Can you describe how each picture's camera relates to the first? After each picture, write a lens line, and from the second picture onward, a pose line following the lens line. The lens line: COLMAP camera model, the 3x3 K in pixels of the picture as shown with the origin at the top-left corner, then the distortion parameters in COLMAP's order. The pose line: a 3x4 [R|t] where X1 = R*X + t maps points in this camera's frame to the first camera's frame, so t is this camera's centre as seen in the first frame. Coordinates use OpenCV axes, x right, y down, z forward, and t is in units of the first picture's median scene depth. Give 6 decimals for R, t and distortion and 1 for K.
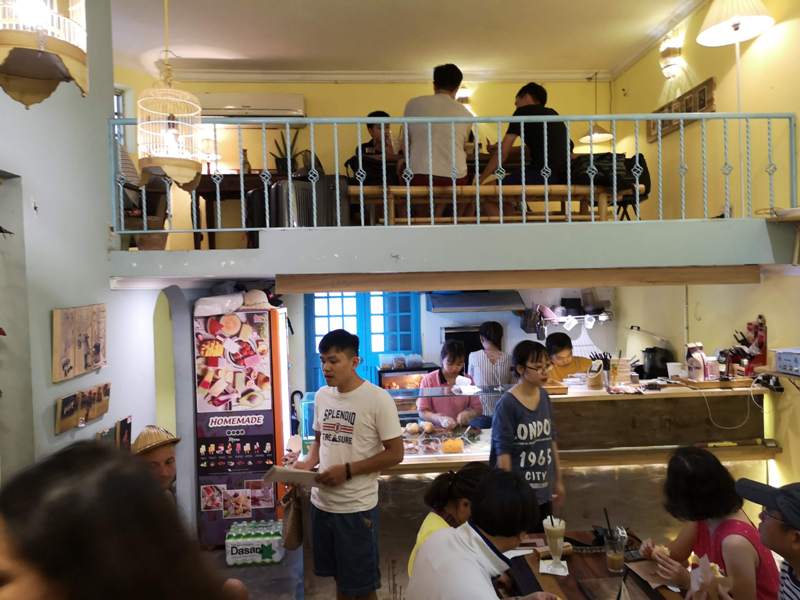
lens RADIAL K [[615.3, 0, 400.0], [0, 615.3, 300.0], [0, 0, 1]] dist [0.071193, -0.109136]
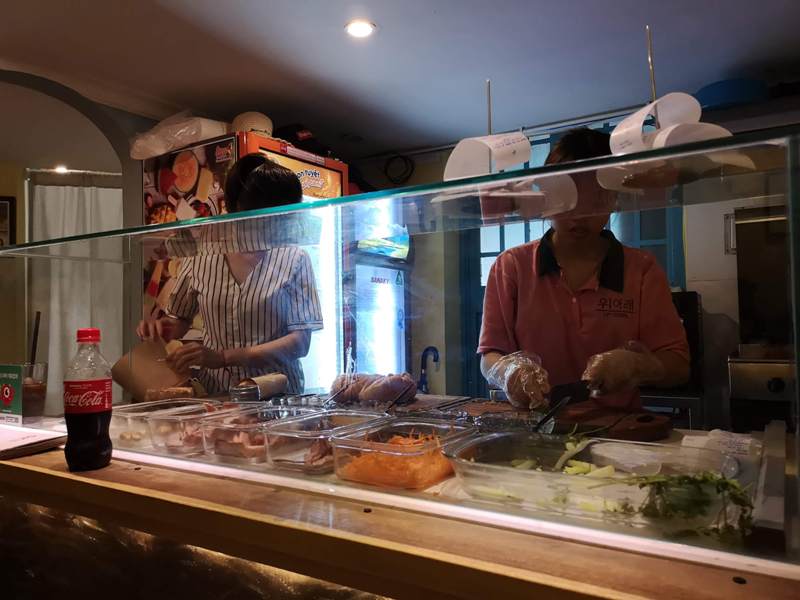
lens RADIAL K [[615.3, 0, 400.0], [0, 615.3, 300.0], [0, 0, 1]] dist [0.071193, -0.109136]
pose [[0.814329, 0.000780, -0.580404, 0.172564], [-0.022724, 0.999275, -0.030540, 0.158140], [0.579959, 0.038058, 0.813756, 0.686220]]
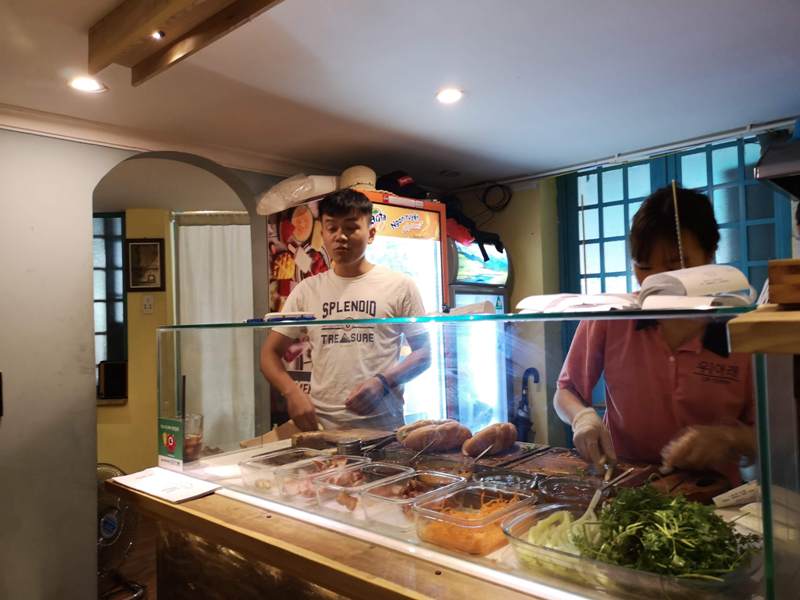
lens RADIAL K [[612.9, 0, 400.0], [0, 612.9, 300.0], [0, 0, 1]] dist [0.009161, 0.001661]
pose [[0.694746, -0.012854, -0.719140, 0.208587], [-0.004695, 0.999738, -0.022405, 0.124550], [0.719240, 0.018943, 0.694504, 0.663543]]
